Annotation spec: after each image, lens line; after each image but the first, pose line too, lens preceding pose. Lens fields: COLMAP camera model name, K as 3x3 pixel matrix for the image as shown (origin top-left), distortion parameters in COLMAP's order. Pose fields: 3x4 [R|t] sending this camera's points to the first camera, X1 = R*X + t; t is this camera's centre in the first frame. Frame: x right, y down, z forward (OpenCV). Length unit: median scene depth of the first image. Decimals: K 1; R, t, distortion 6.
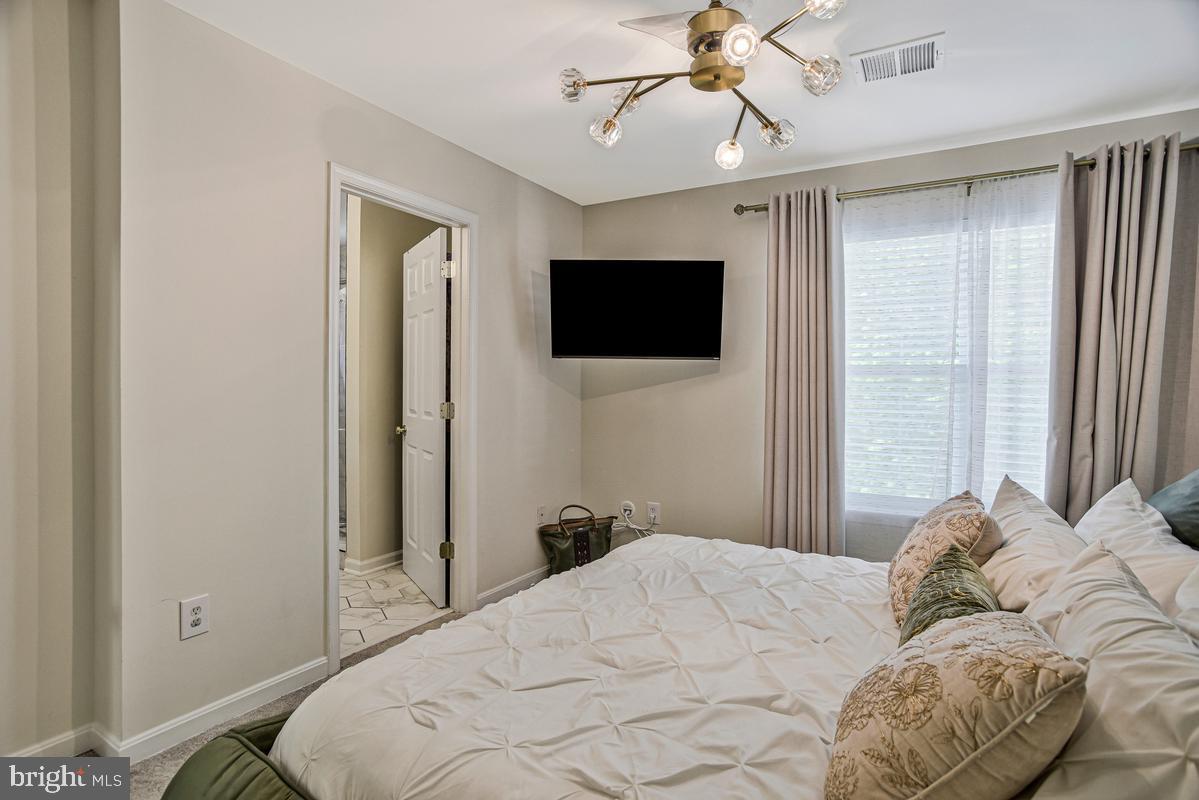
lens RADIAL K [[598.7, 0, 599.5], [0, 598.7, 400.0], [0, 0, 1]] dist [-0.062412, -0.000439]
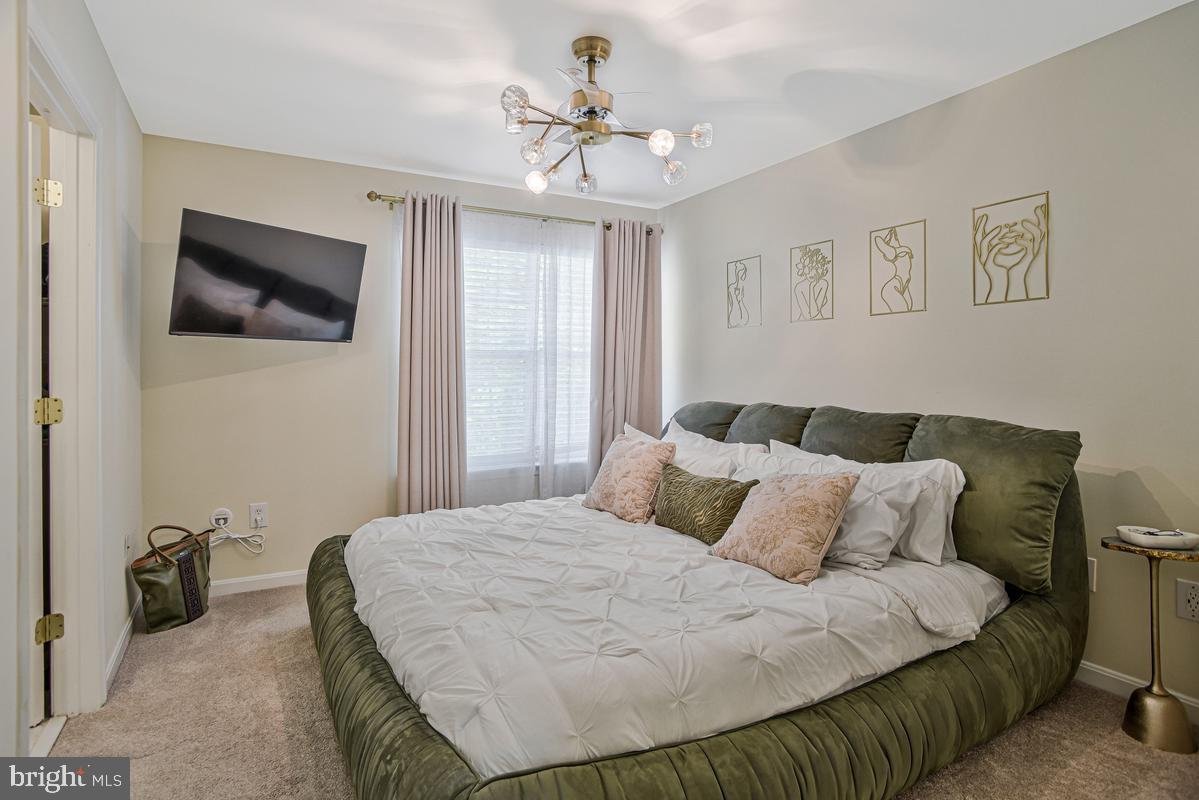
lens RADIAL K [[614.8, 0, 600.2], [0, 614.8, 370.2], [0, 0, 1]] dist [-0.050076, 0.000051]
pose [[0.490329, -0.013322, 0.871436, -0.542912], [0.028413, 0.999596, -0.000706, -0.009659], [-0.871074, 0.025106, 0.490509, 0.163749]]
